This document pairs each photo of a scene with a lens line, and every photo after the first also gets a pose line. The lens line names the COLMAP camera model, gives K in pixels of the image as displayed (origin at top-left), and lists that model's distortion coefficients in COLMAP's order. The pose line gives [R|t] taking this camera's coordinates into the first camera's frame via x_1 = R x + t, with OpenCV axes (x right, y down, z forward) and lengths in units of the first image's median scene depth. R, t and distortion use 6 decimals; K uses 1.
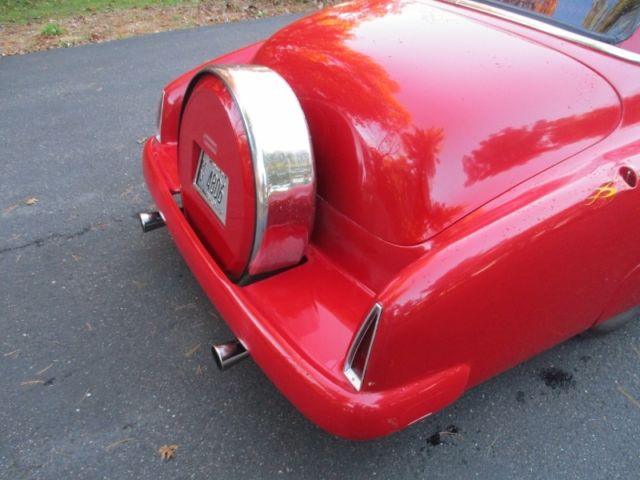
lens RADIAL K [[539.3, 0, 328.5], [0, 539.3, 237.7], [0, 0, 1]] dist [-0.033799, 0.012656]
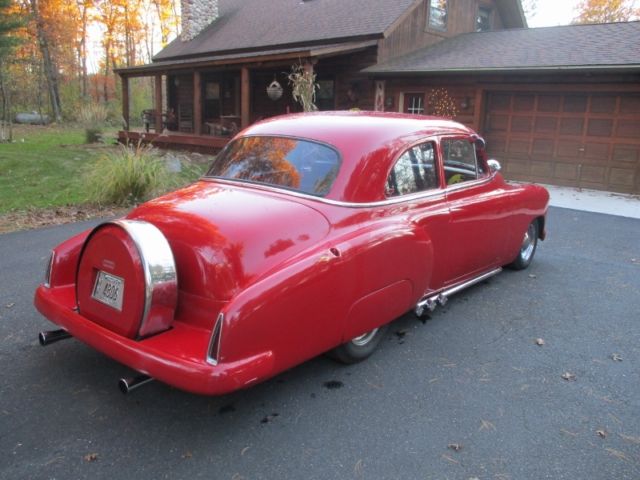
lens RADIAL K [[539.3, 0, 328.5], [0, 539.3, 237.7], [0, 0, 1]] dist [-0.033799, 0.012656]
pose [[0.939866, -0.061528, 0.335955, -0.132697], [0.177810, 0.927973, -0.327490, 0.412820], [-0.291608, 0.367533, 0.883111, -0.695736]]
